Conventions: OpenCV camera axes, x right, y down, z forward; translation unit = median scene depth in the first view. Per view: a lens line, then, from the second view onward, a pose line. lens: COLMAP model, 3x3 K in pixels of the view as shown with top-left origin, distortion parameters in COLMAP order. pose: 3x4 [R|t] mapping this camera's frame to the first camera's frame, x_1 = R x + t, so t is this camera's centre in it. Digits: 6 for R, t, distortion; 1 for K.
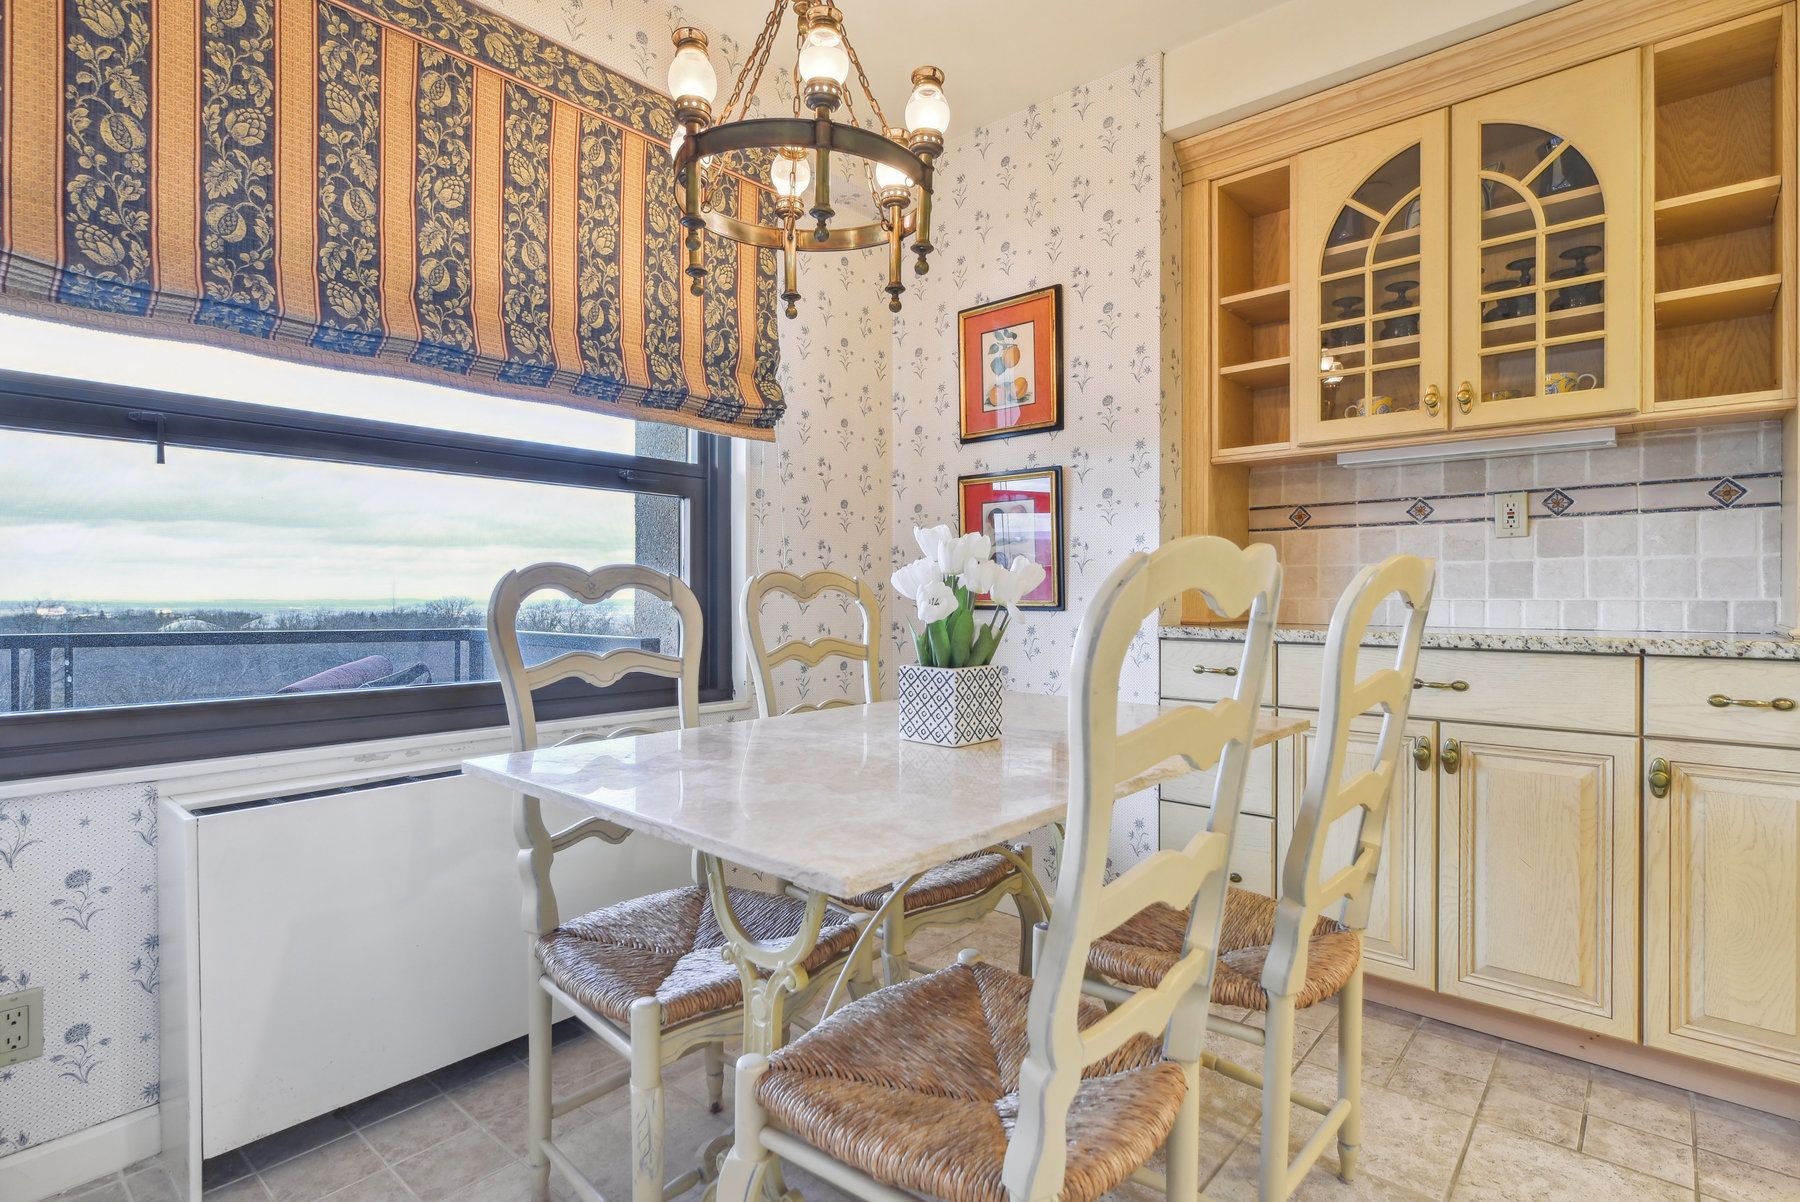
lens RADIAL K [[893.0, 0, 901.2], [0, 893.0, 604.0], [0, 0, 1]] dist [0.001380, -0.000812]
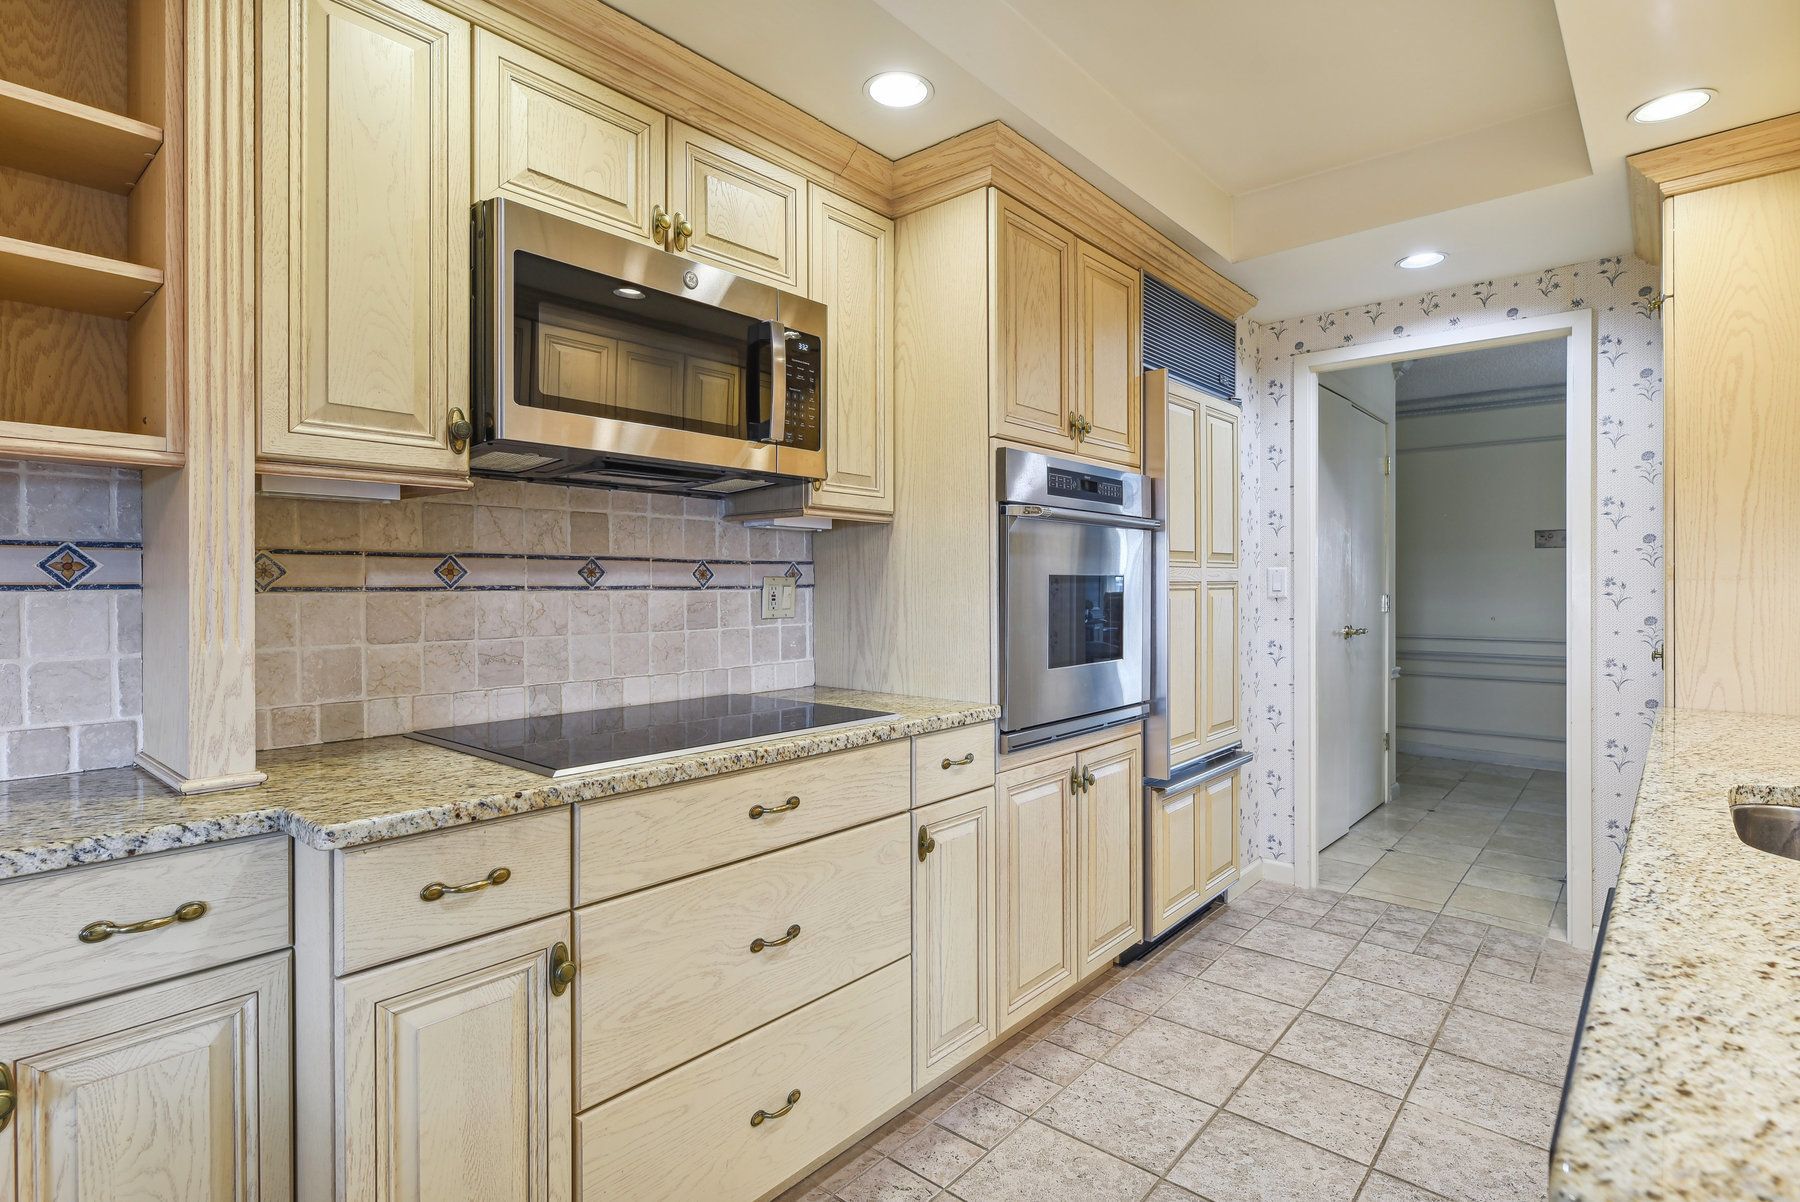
lens RADIAL K [[893.0, 0, 898.3], [0, 893.0, 589.2], [0, 0, 1]] dist [0.001380, -0.000812]
pose [[0.001693, -0.002698, 0.999995, 0.253495], [0.004751, 0.999985, 0.002689, -0.107049], [-0.999987, 0.004747, 0.001706, 0.375536]]
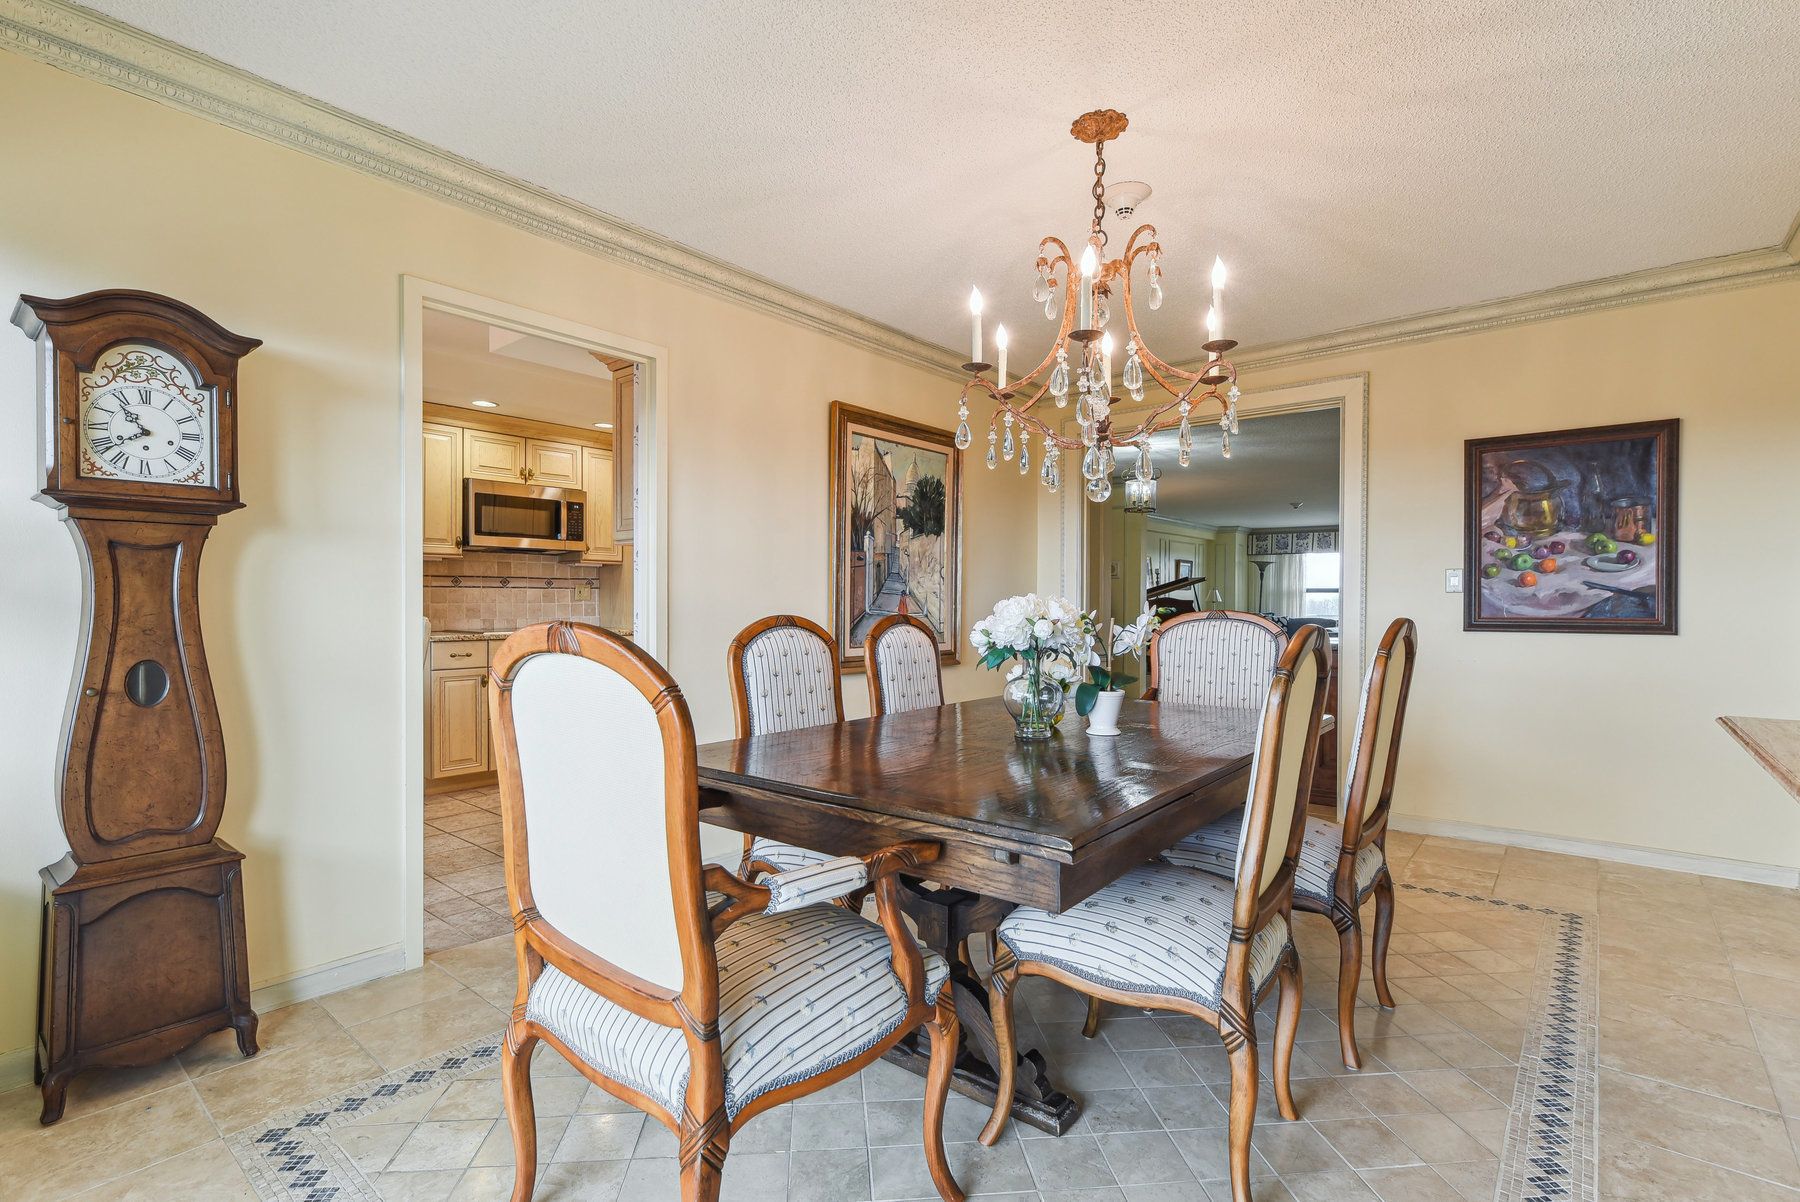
lens RADIAL K [[833.4, 0, 898.4], [0, 833.4, 603.3], [0, 0, 1]] dist [-0.001319, -0.000042]
pose [[-0.026747, -0.001571, 0.999641, -1.416739], [0.003114, 0.999994, 0.001655, -0.058724], [-0.999637, 0.003157, -0.026742, -0.448892]]
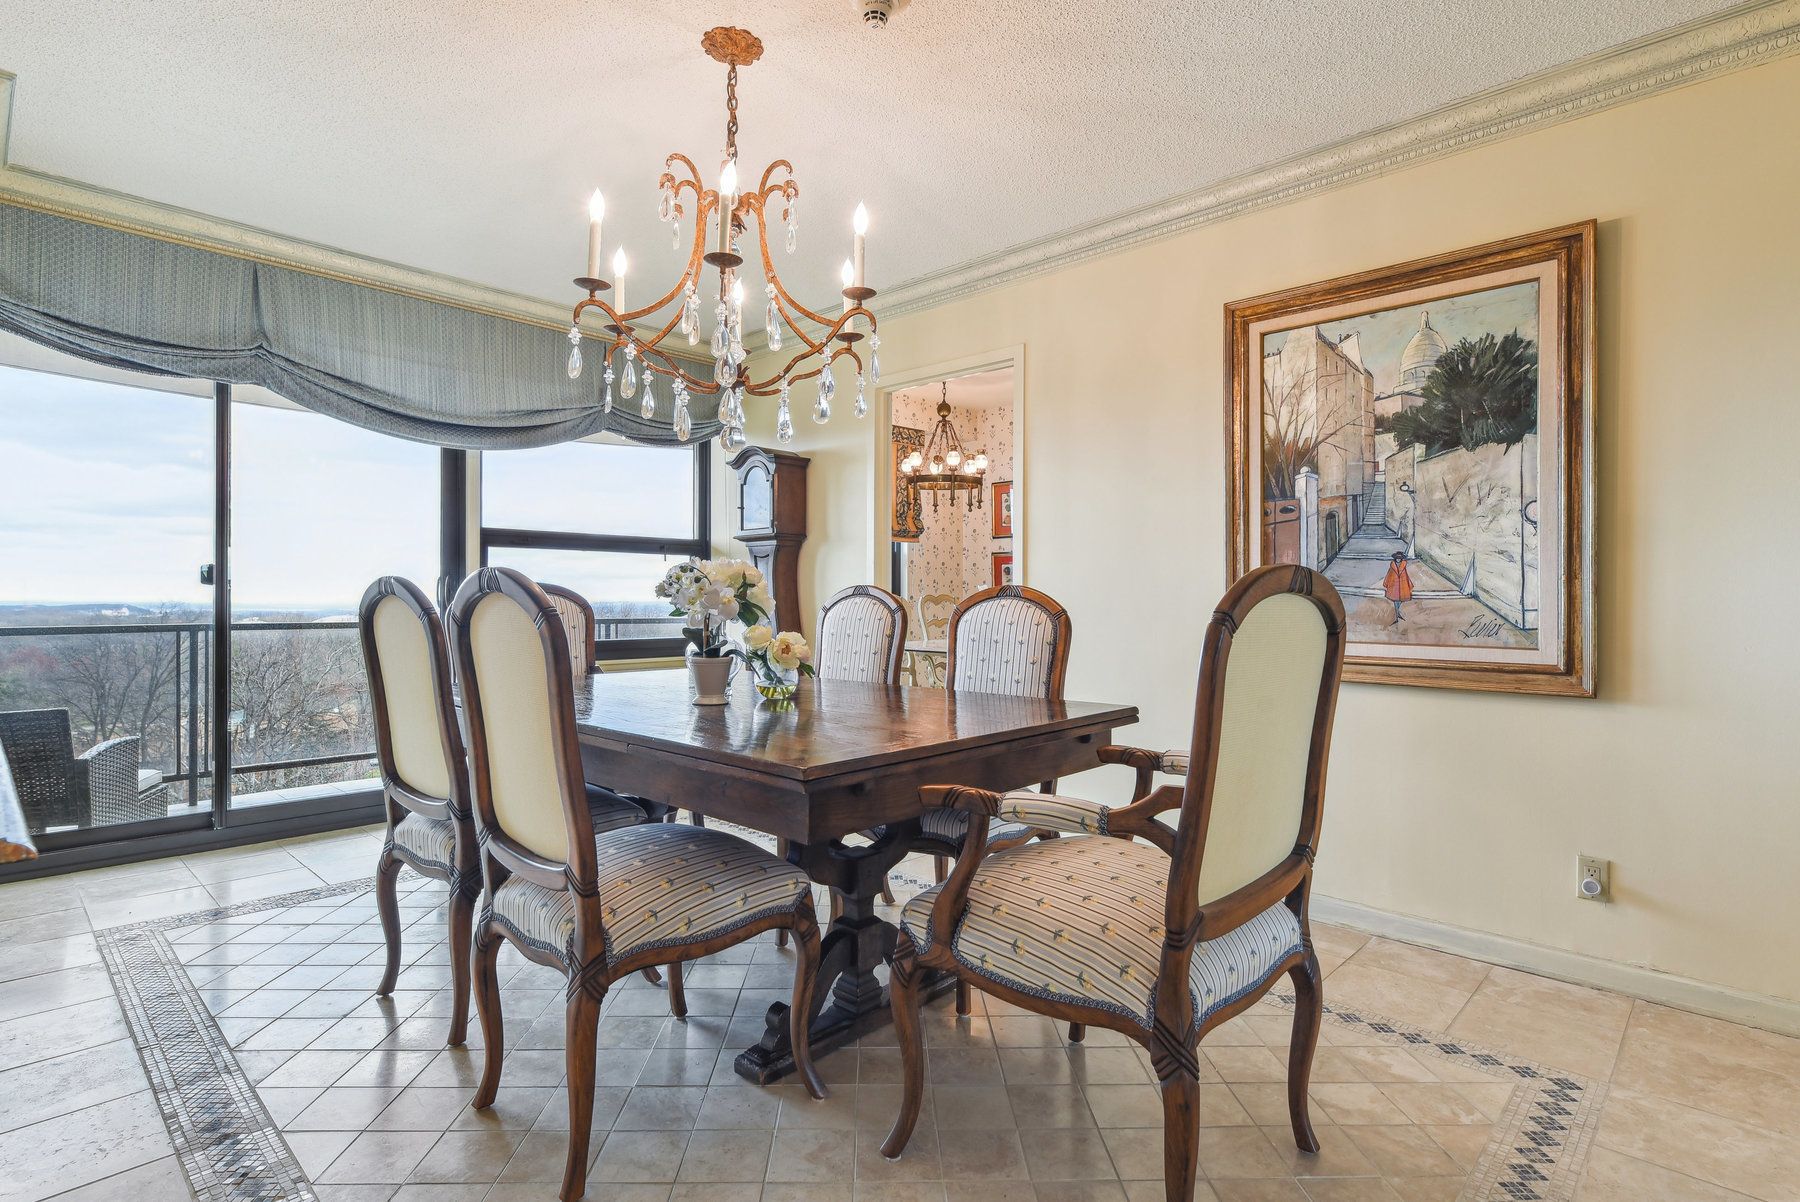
lens RADIAL K [[893.0, 0, 896.5], [0, 893.0, 598.6], [0, 0, 1]] dist [0.001380, -0.000812]
pose [[0.998715, 0.004055, -0.050518, -0.088710], [-0.004269, 0.999982, -0.004123, -0.012421], [0.050500, 0.004333, 0.998715, -1.800755]]
